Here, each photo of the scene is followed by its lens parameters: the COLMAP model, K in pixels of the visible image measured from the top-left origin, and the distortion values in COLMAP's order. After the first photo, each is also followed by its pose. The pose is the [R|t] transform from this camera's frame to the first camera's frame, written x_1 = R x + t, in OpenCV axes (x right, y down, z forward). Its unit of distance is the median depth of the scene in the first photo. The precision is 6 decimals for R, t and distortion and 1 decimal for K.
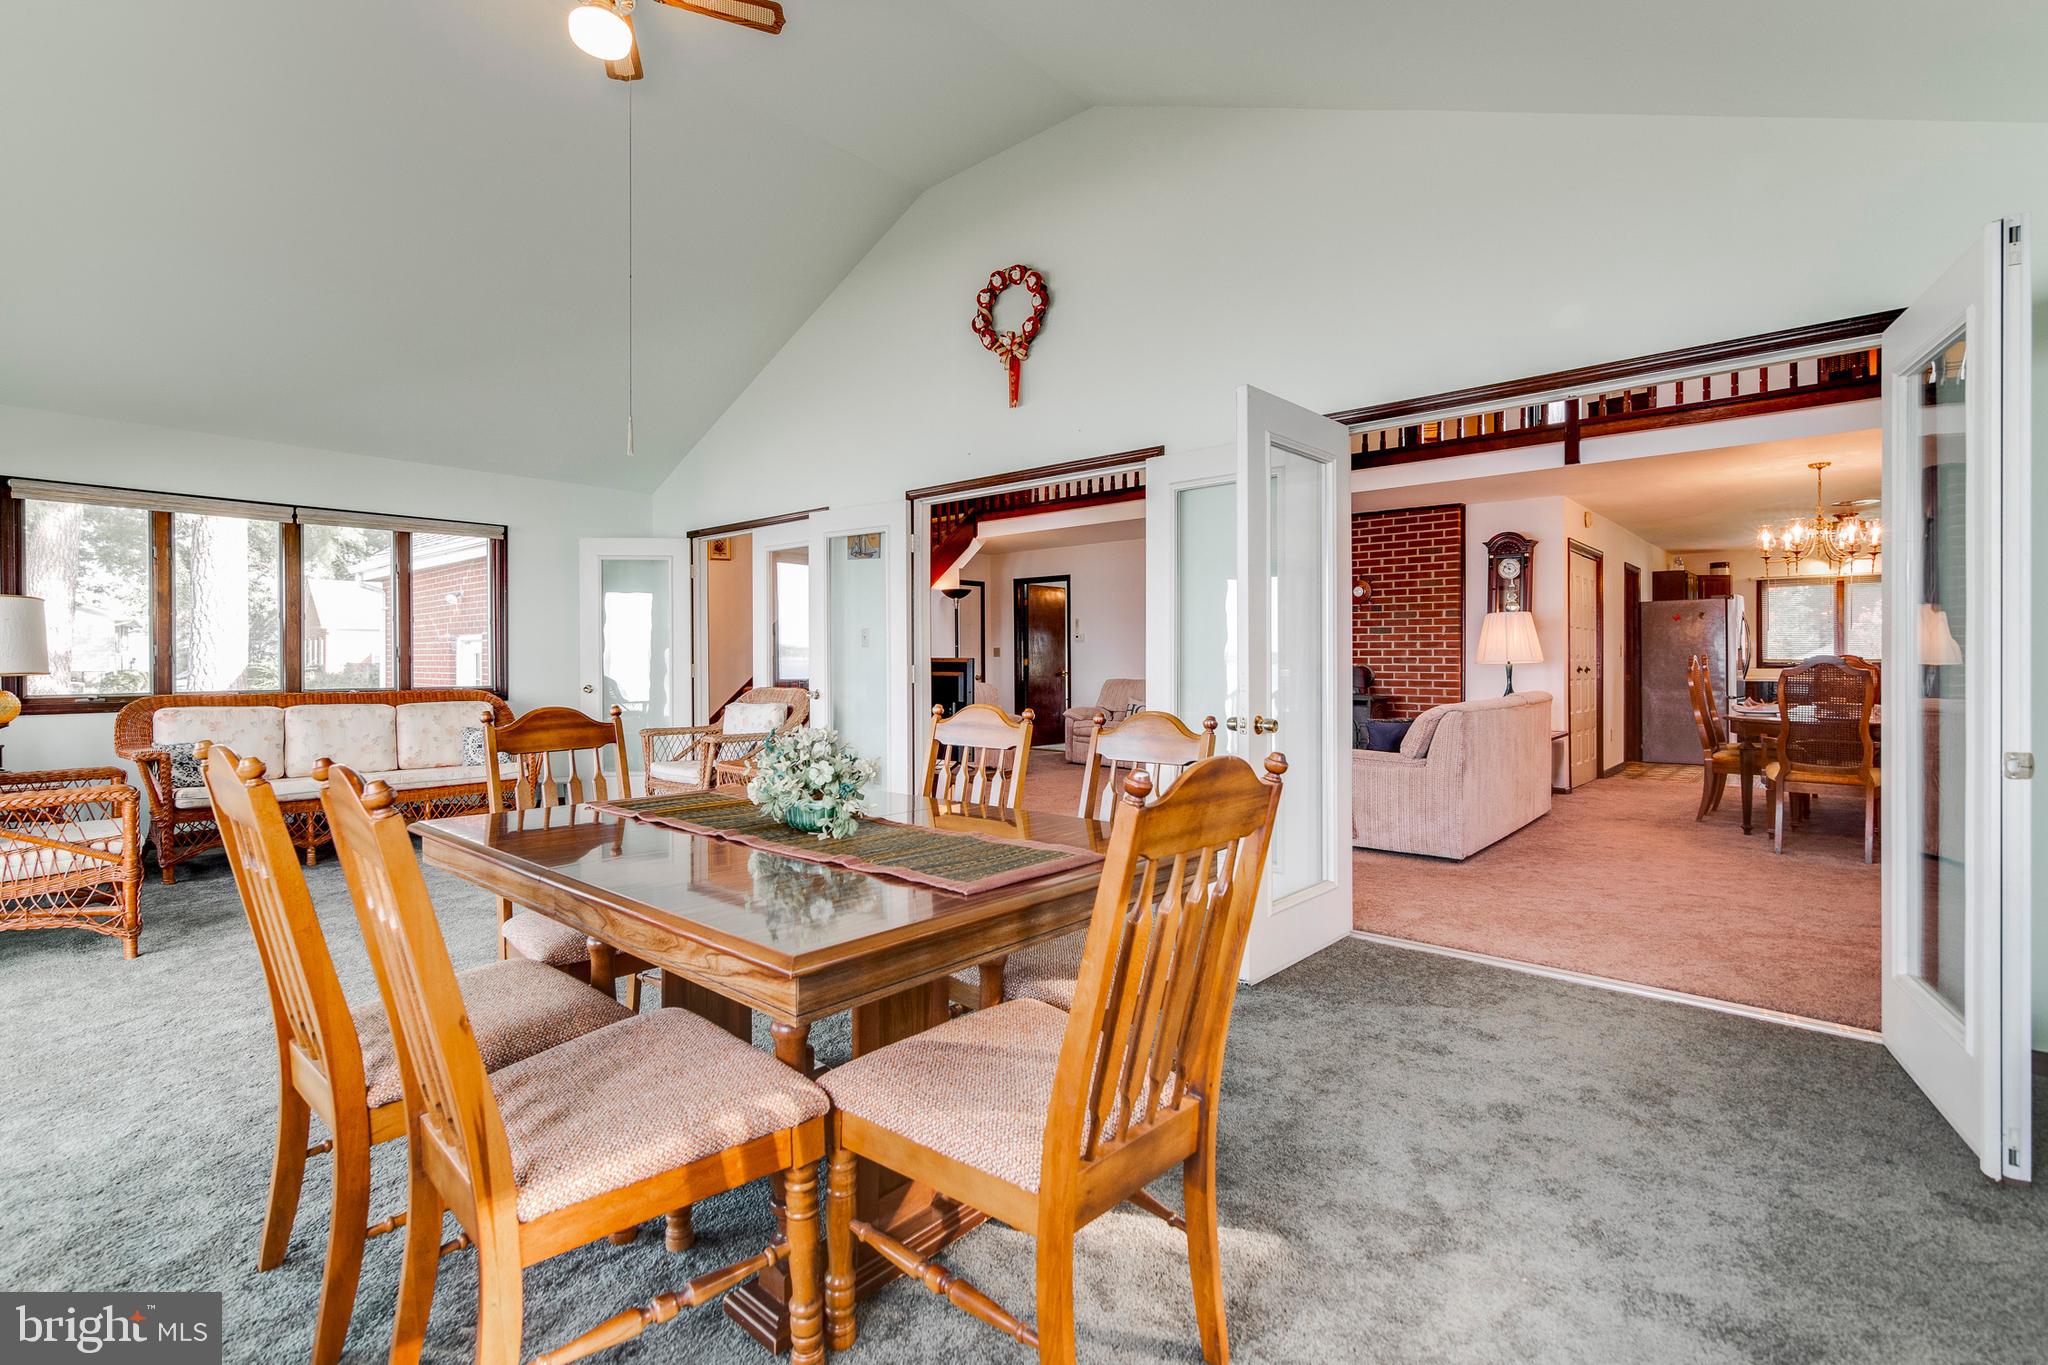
lens RADIAL K [[923.8, 0, 1023.3], [0, 923.8, 670.3], [0, 0, 1]] dist [0.000314, -0.000218]
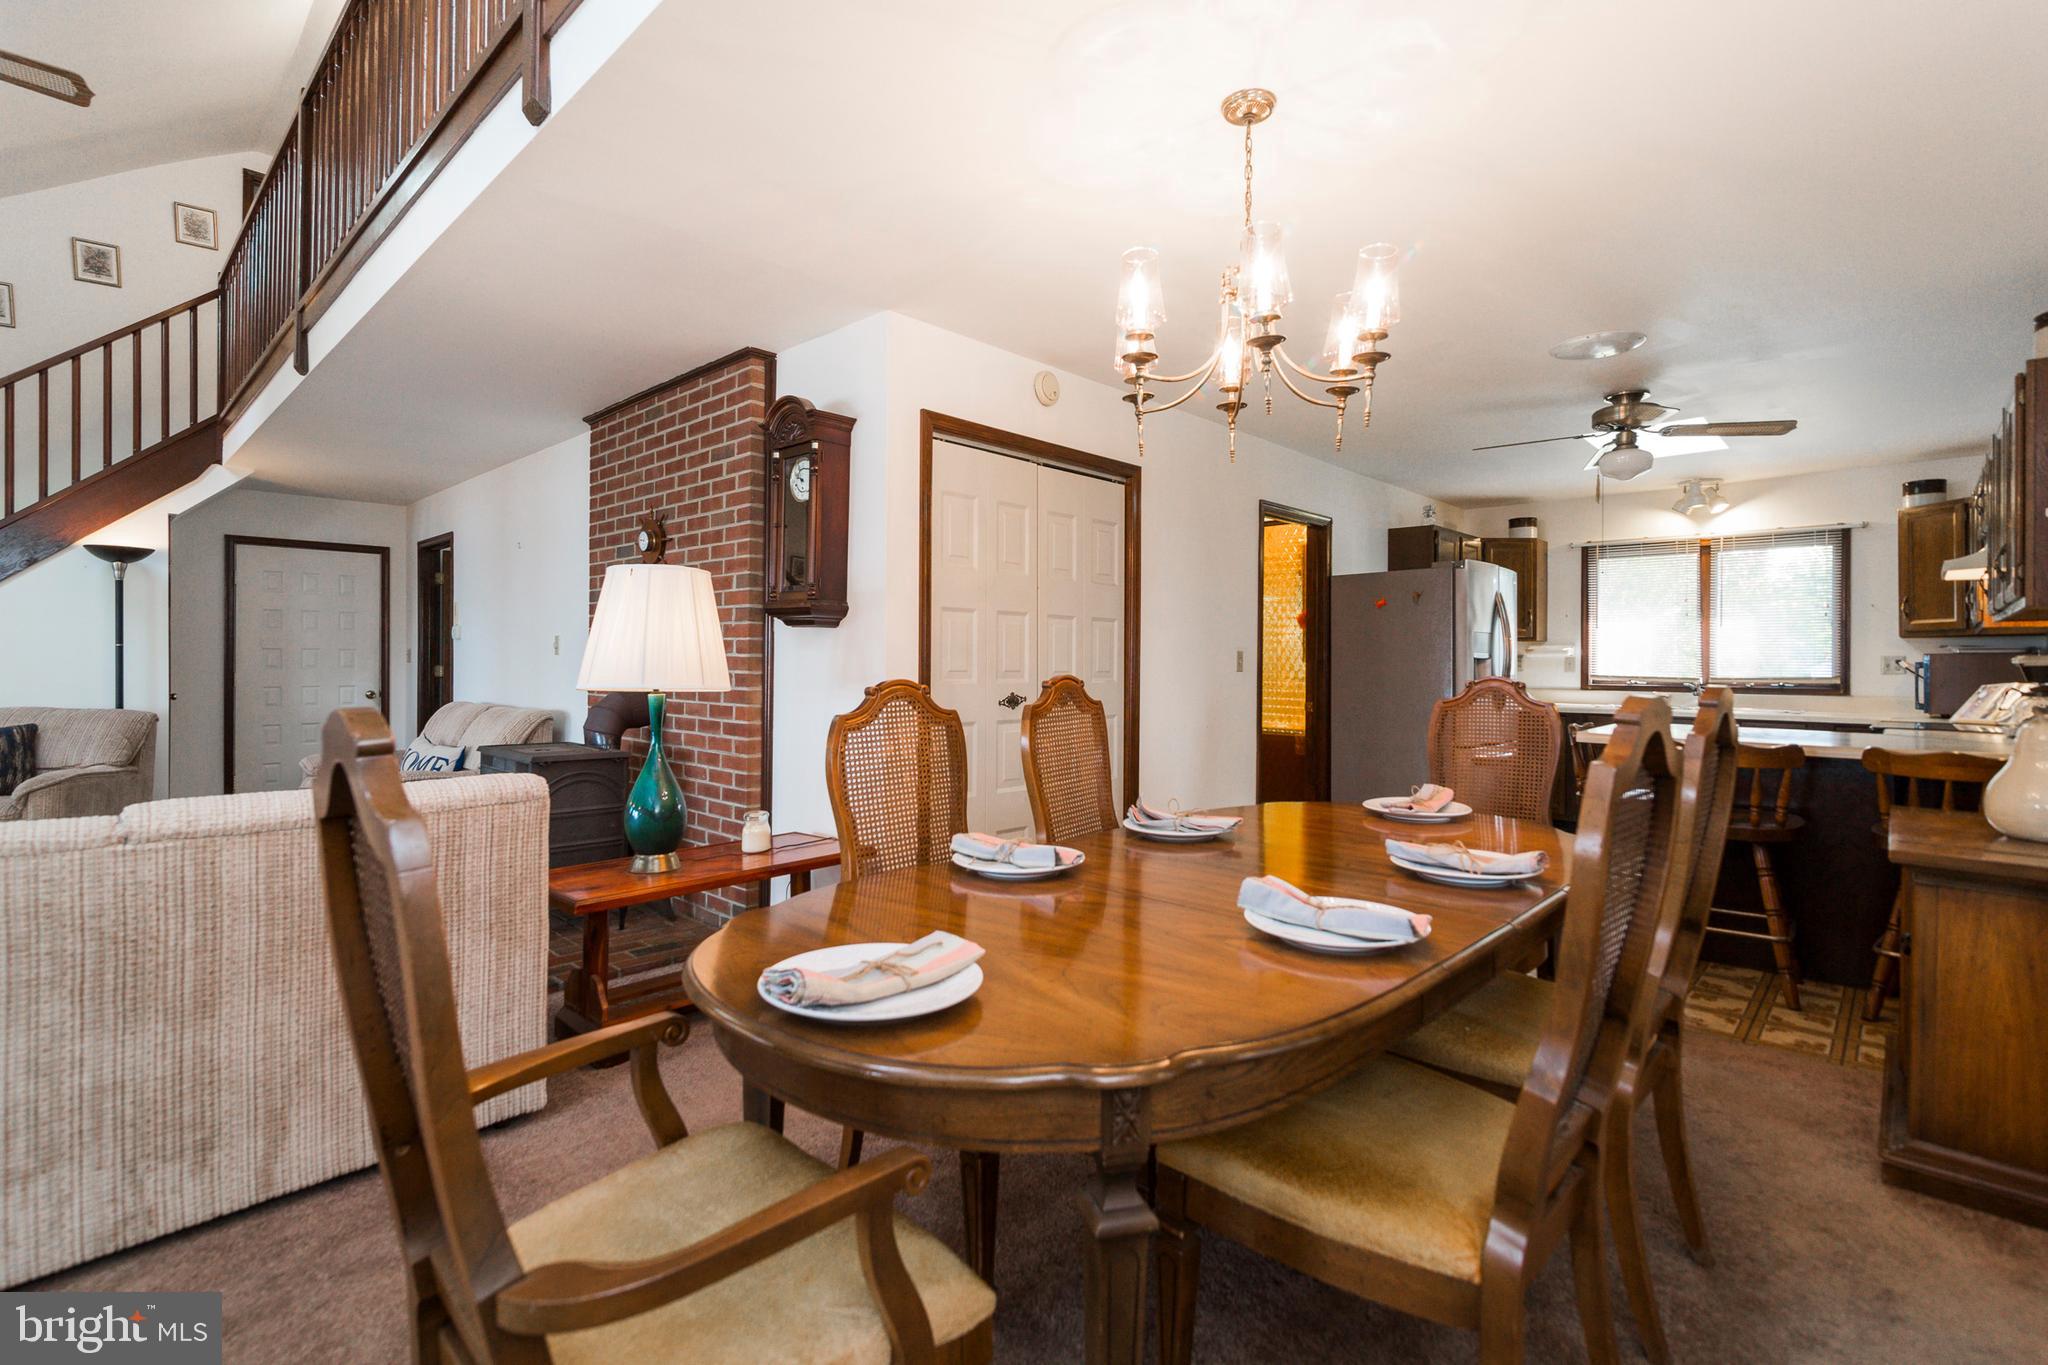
lens RADIAL K [[948.0, 0, 1009.3], [0, 948.0, 674.2], [0, 0, 1]] dist [-0.005577, 0.001284]
pose [[0.999643, 0.007561, -0.025645, 0.585787], [-0.007531, 0.999971, 0.001271, -0.014468], [0.025654, -0.001077, 0.999670, 0.490862]]
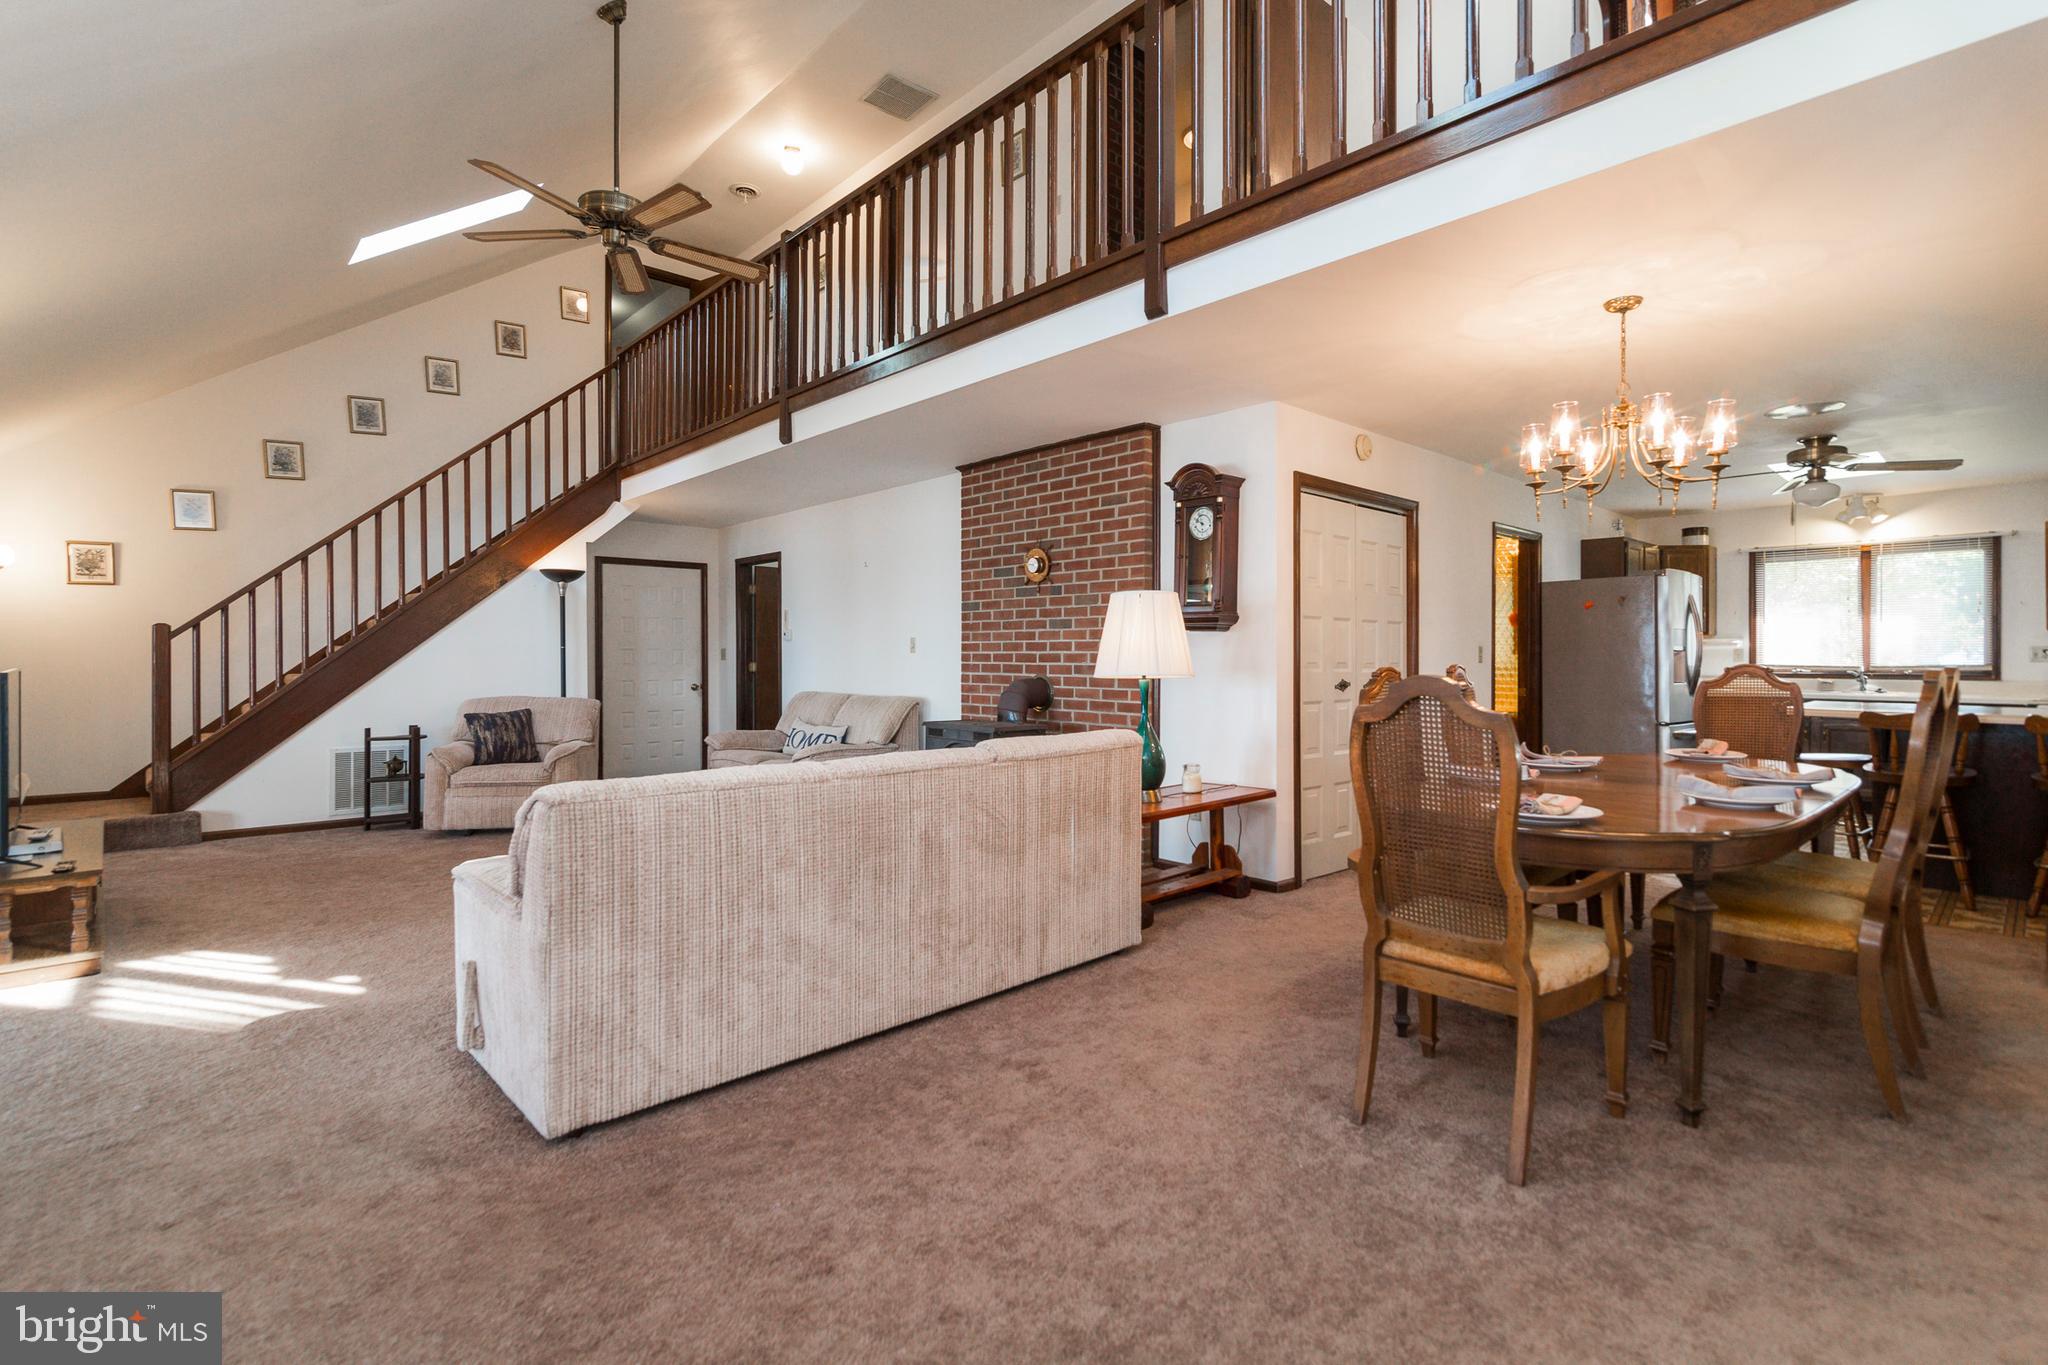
lens RADIAL K [[948.0, 0, 1037.6], [0, 948.0, 671.8], [0, 0, 1]] dist [-0.005577, 0.001284]
pose [[0.996601, 0.002056, -0.082355, 0.428458], [-0.001707, 0.999989, 0.004300, -0.011934], [0.082363, -0.004144, 0.996594, 0.326110]]
